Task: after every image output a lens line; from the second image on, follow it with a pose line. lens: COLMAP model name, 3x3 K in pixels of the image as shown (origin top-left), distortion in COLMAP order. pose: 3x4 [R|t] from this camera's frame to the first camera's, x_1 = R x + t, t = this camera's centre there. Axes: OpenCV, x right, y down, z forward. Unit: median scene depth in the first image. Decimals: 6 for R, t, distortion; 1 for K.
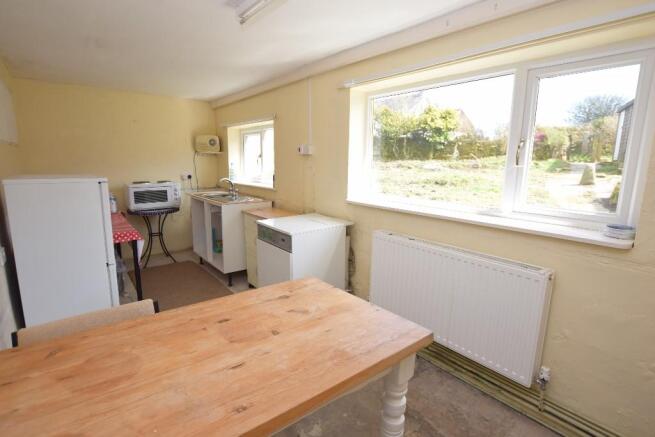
lens RADIAL K [[327.0, 0, 326.9], [0, 327.0, 216.0], [0, 0, 1]] dist [-0.000426, -0.000159]
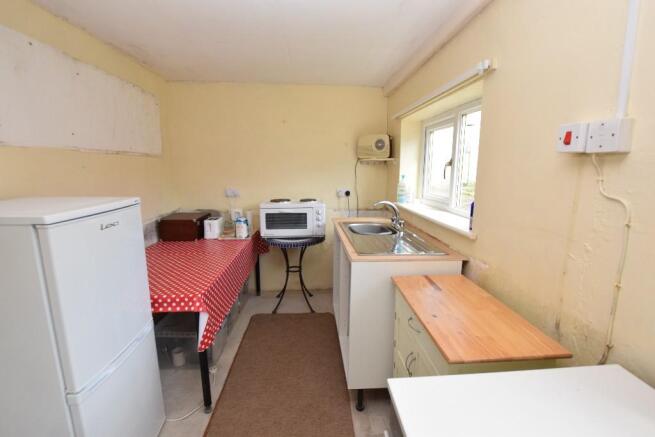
lens RADIAL K [[295.9, 0, 329.5], [0, 295.9, 220.3], [0, 0, 1]] dist [-0.031093, -0.000305]
pose [[0.816846, 0.093778, -0.569182, -0.079858], [-0.094374, 0.995128, 0.028519, -0.083334], [0.569083, 0.030420, 0.821717, 0.484099]]
